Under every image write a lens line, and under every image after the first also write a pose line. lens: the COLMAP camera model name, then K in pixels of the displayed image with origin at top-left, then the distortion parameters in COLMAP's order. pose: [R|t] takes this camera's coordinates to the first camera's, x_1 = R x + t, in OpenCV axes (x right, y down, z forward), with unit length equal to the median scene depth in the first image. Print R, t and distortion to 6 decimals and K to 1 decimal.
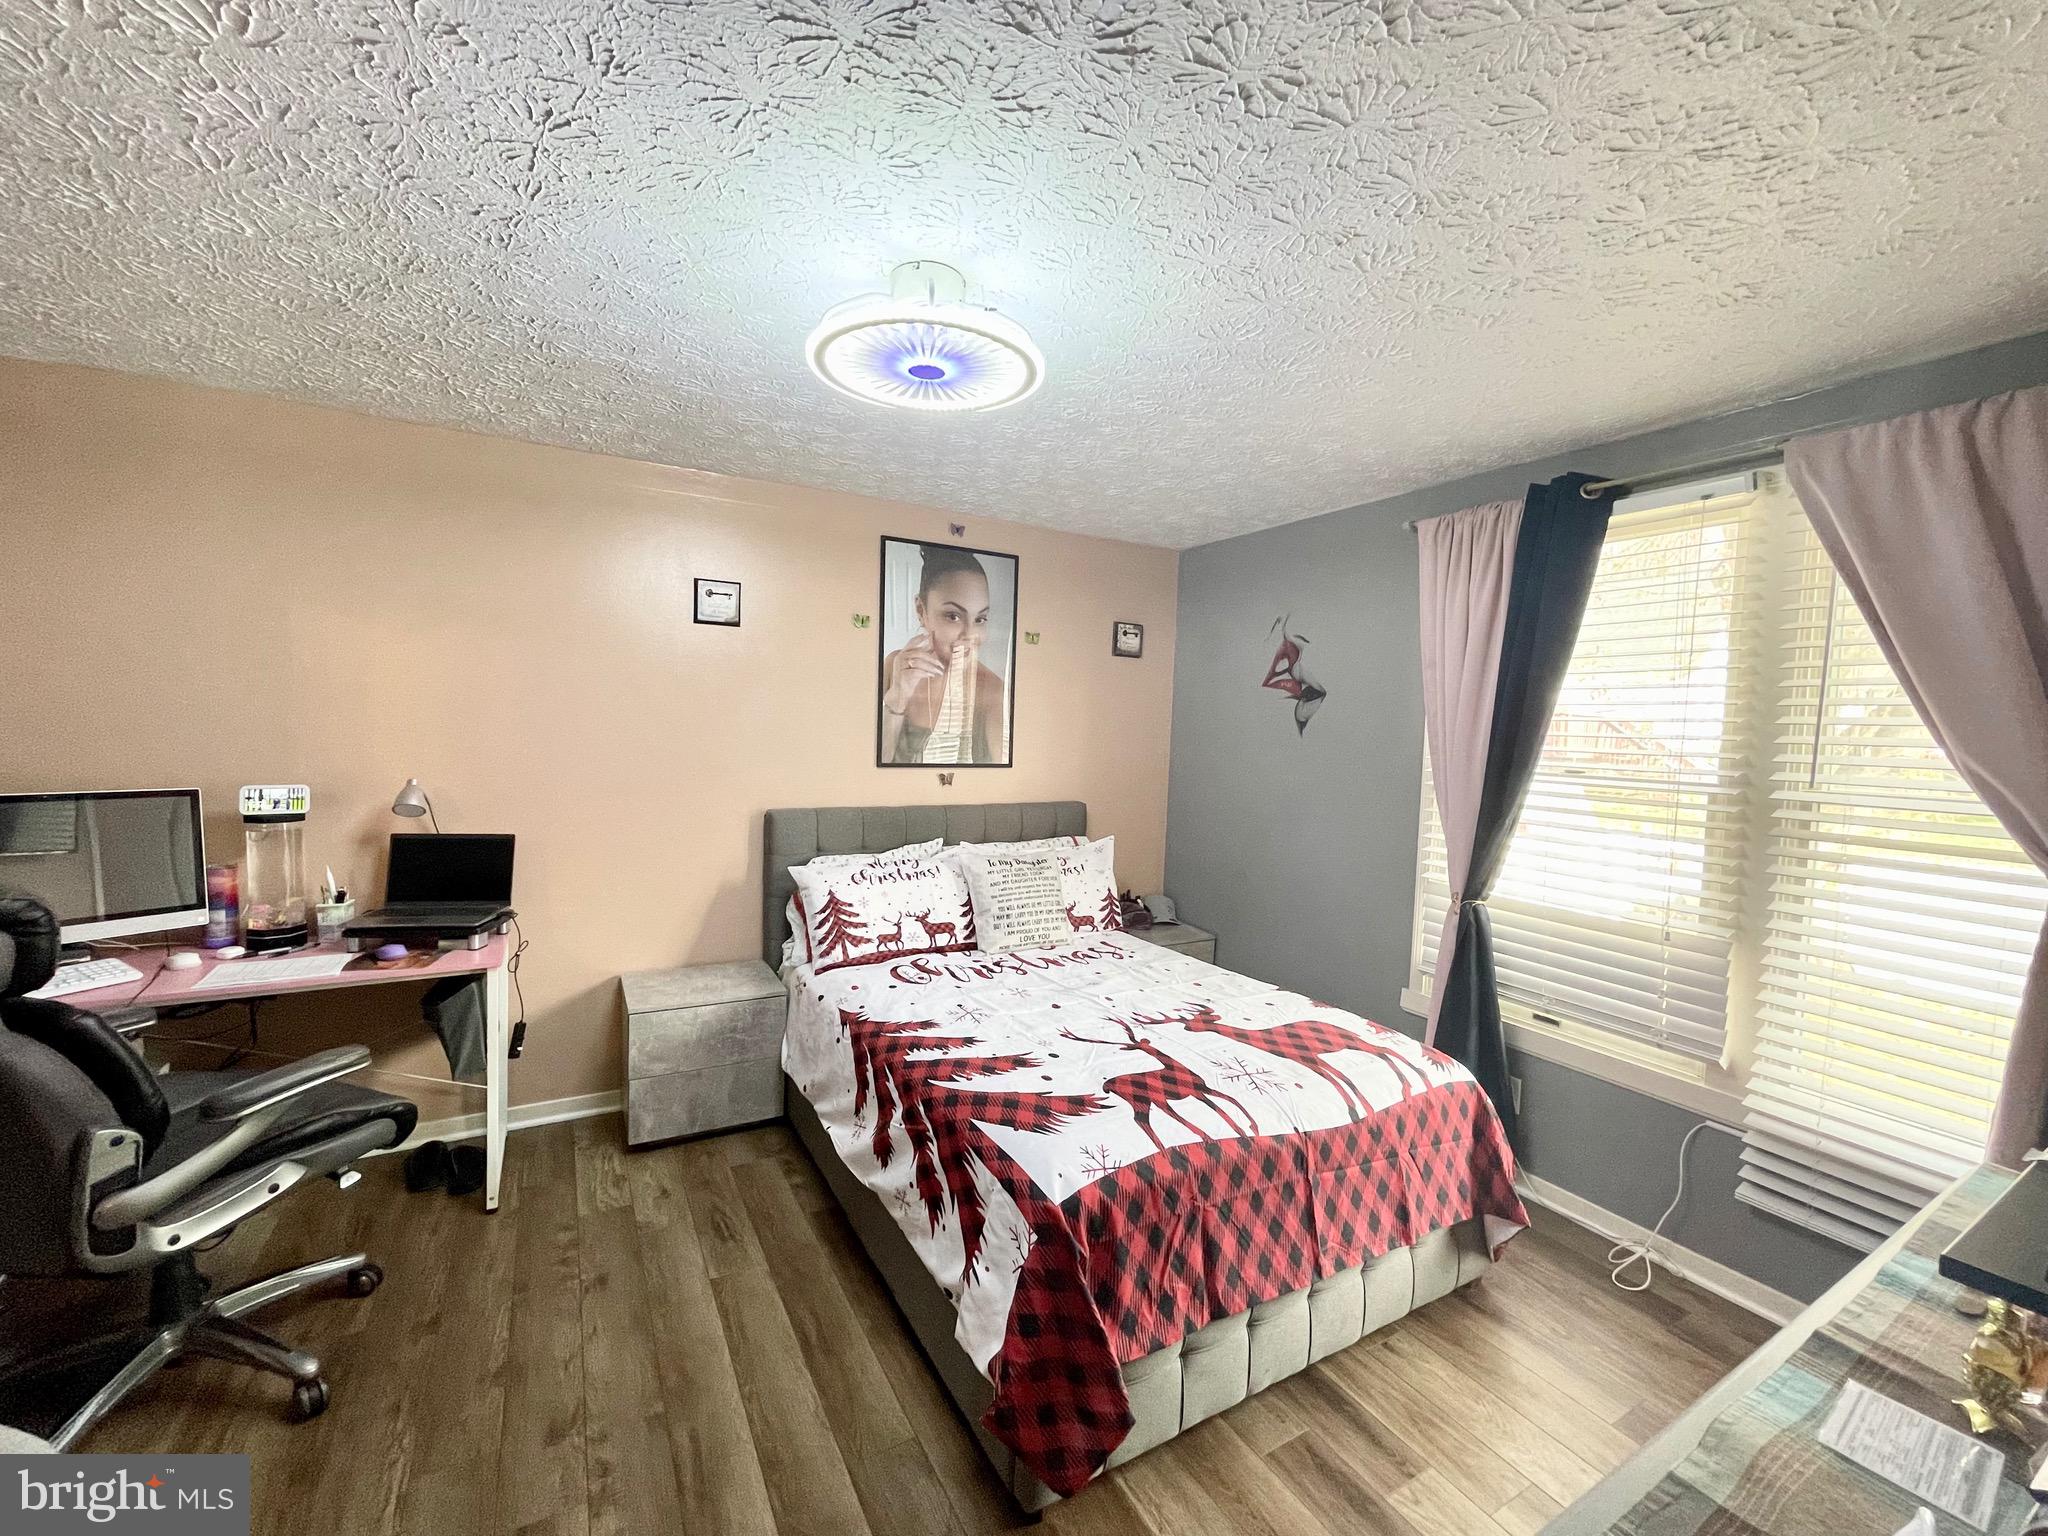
lens RADIAL K [[816.5, 0, 1024.0], [0, 816.5, 768.0], [0, 0, 1]] dist [0.000416, 0.000031]
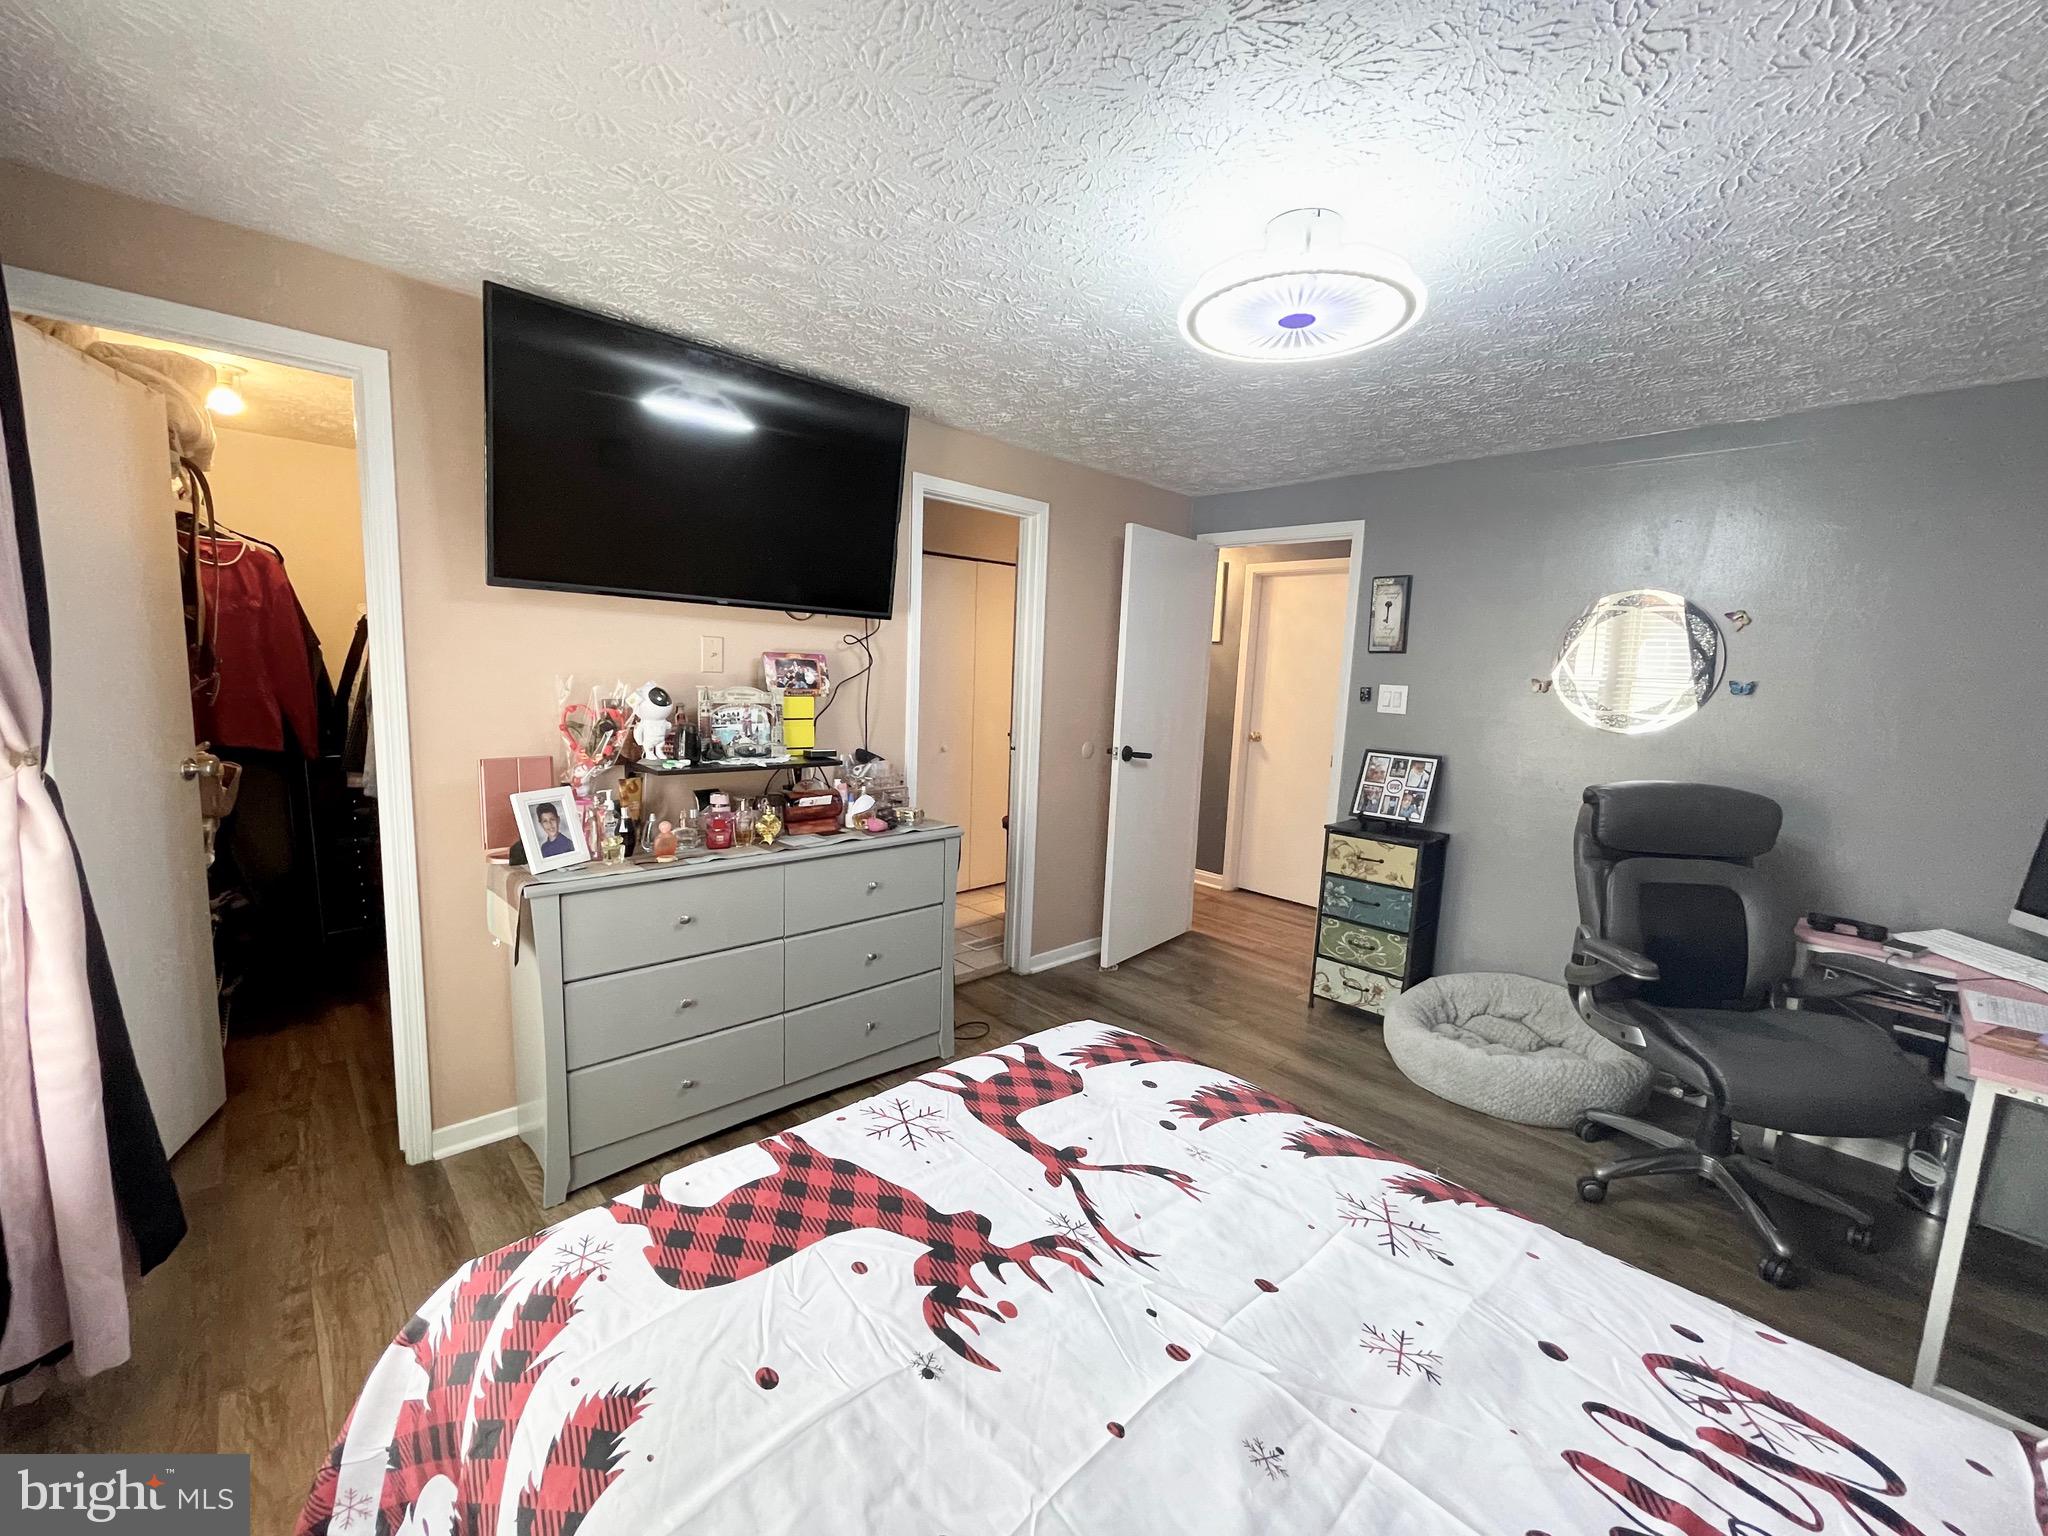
lens RADIAL K [[816.5, 0, 1024.0], [0, 816.5, 768.0], [0, 0, 1]] dist [0.000416, 0.000031]
pose [[-0.969614, -0.038471, -0.241597, 0.333333], [-0.080157, 0.983003, 0.165168, -0.064989], [0.231136, 0.179515, -0.956217, 1.544136]]
